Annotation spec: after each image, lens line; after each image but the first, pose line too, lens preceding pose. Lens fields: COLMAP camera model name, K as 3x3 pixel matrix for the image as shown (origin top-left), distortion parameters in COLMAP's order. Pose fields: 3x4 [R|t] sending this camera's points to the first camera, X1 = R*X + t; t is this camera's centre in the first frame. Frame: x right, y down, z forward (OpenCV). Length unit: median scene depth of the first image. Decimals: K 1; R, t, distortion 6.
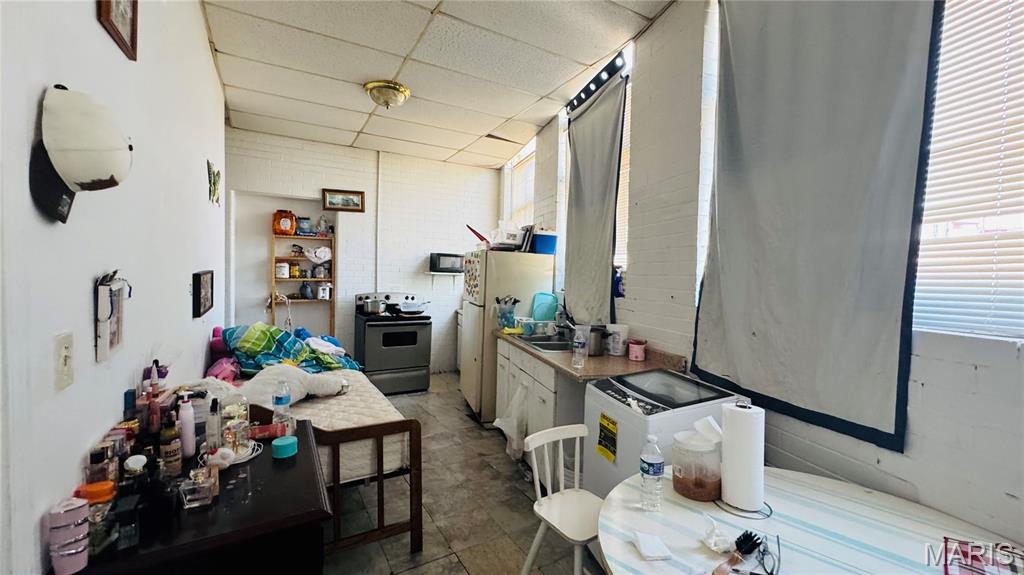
lens RADIAL K [[411.4, 0, 513.5], [0, 411.4, 283.4], [0, 0, 1]] dist [-0.002955, 0.000180]
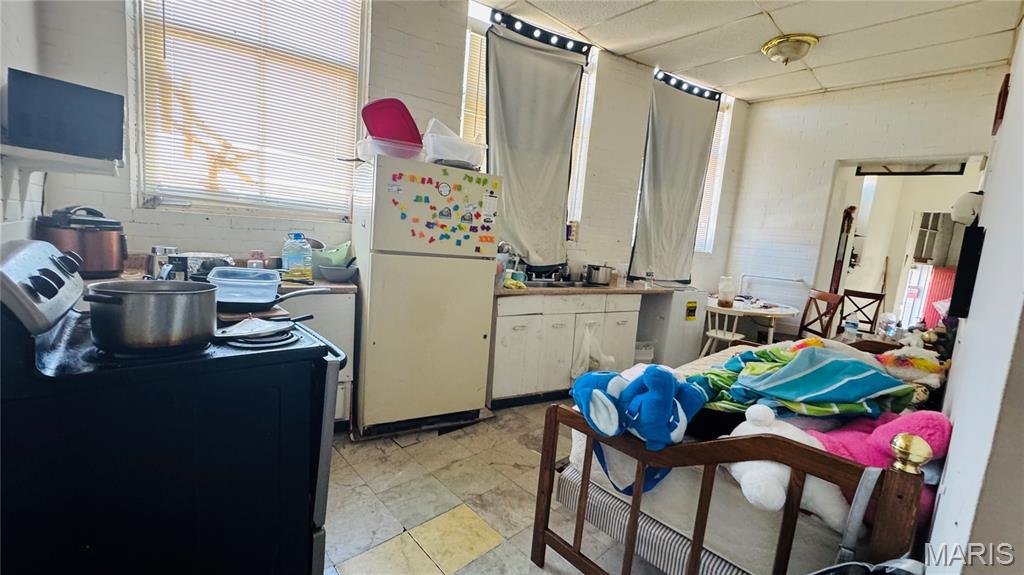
lens RADIAL K [[411.4, 0, 511.6], [0, 411.4, 282.9], [0, 0, 1]] dist [-0.002955, 0.000180]
pose [[-0.243325, -0.161477, 0.956409, -0.463148], [-0.047629, 0.986844, 0.154498, -0.015425], [-0.968775, -0.007960, -0.247815, 0.722212]]
